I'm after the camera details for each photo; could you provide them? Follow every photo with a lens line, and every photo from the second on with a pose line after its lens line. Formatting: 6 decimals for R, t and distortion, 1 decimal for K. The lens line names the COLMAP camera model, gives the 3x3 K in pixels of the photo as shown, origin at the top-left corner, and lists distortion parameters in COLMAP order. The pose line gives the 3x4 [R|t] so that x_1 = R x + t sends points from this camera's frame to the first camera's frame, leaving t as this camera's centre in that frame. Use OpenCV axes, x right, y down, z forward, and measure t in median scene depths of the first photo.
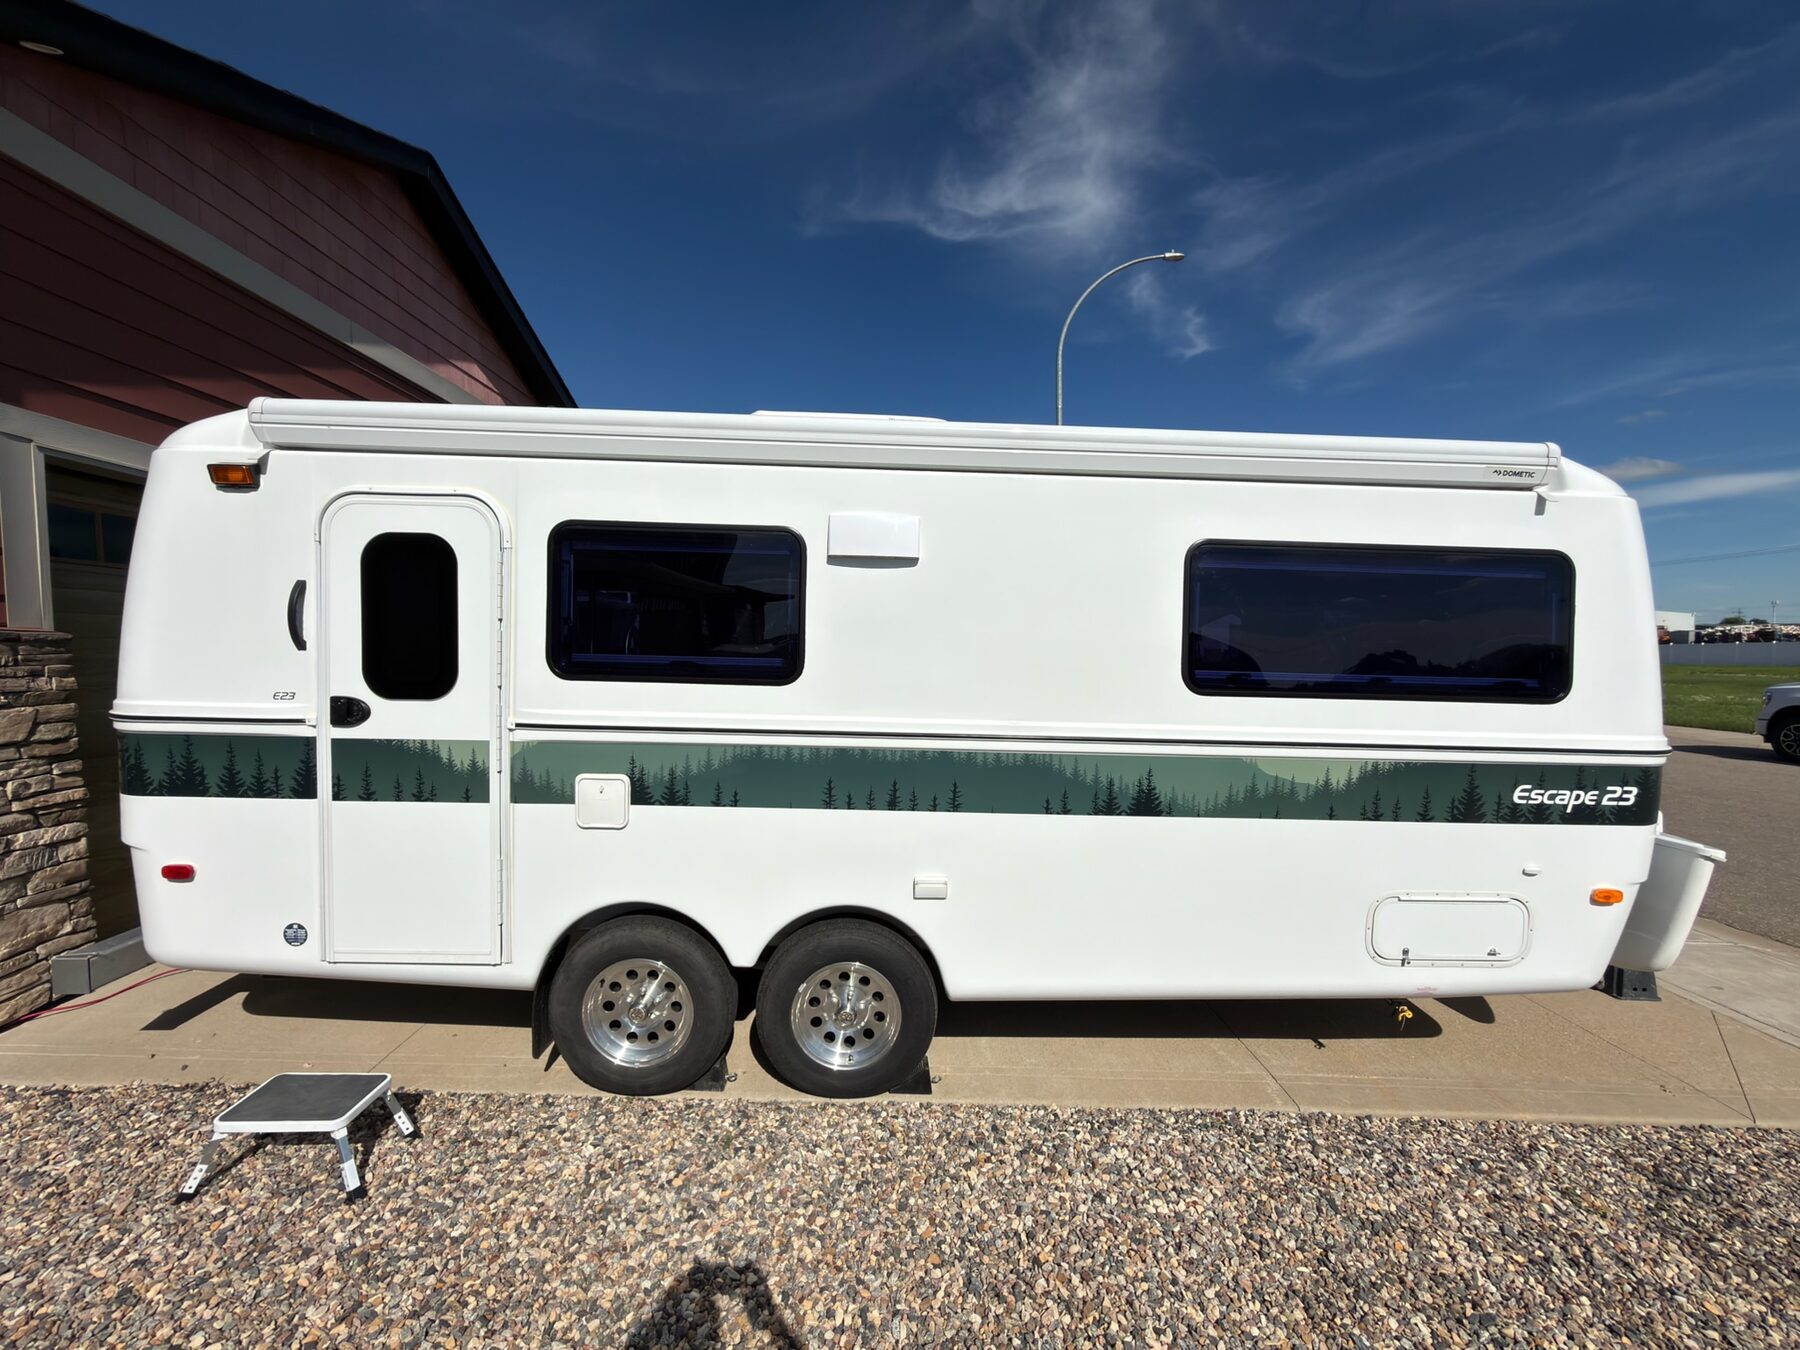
lens RADIAL K [[721.6, 0, 903.0], [0, 721.6, 678.3], [0, 0, 1]] dist [-0.001600, 0.000451]
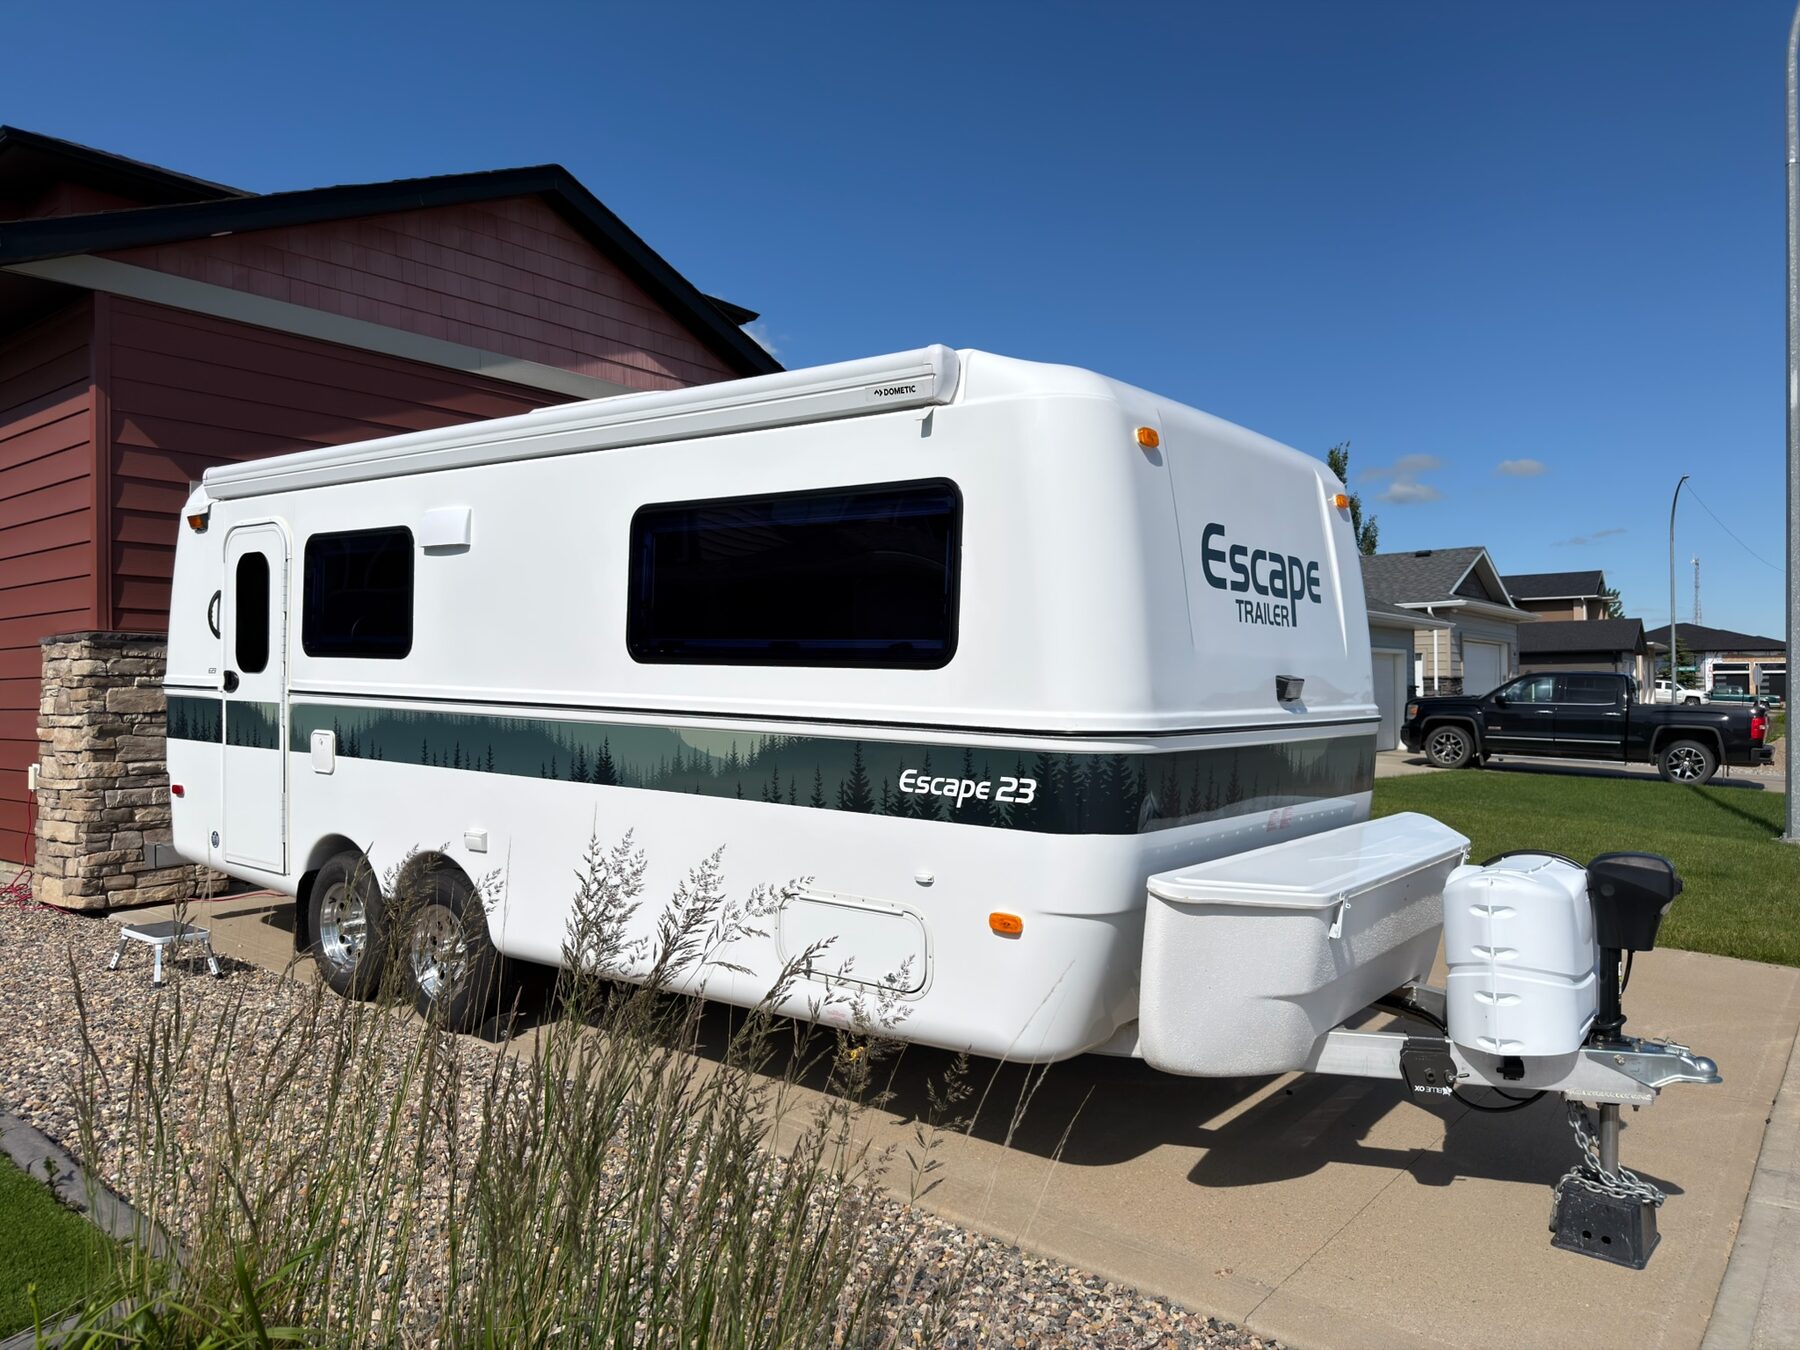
lens RADIAL K [[1282.7, 0, 908.8], [0, 1282.7, 682.5], [0, 0, 1]] dist [0.040253, -0.049390]
pose [[0.775360, -0.004100, -0.631507, 1.787765], [-0.025394, 0.998968, -0.037664, 0.106069], [0.631009, 0.045240, 0.774455, -0.119234]]
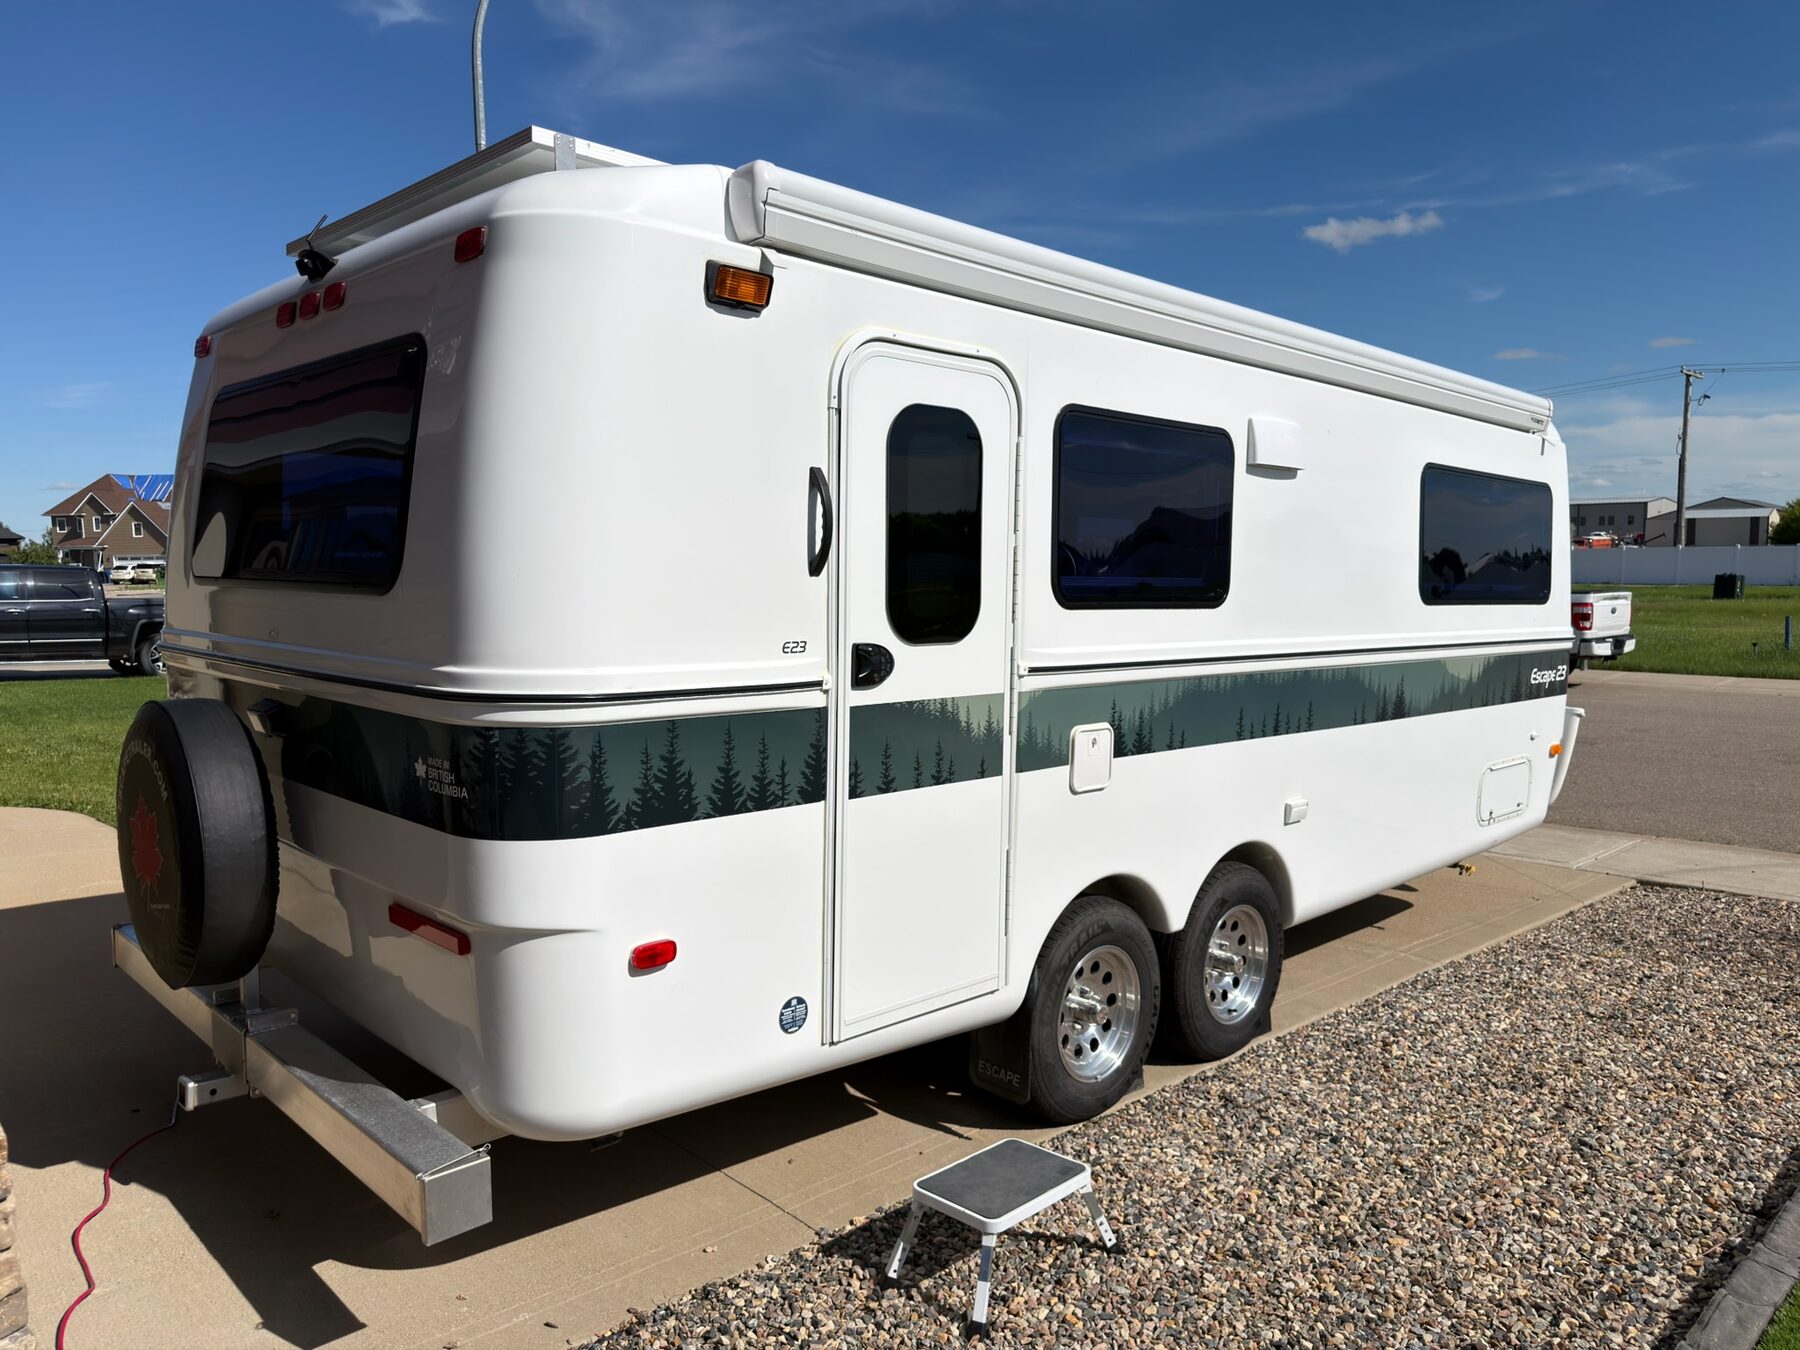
lens RADIAL K [[1282.7, 0, 924.7], [0, 1282.7, 686.8], [0, 0, 1]] dist [0.040253, -0.049390]
pose [[0.727039, -0.072969, 0.682708, -1.496652], [0.035061, 0.996985, 0.069222, -0.014687], [-0.685700, -0.026390, 0.727405, 0.083511]]
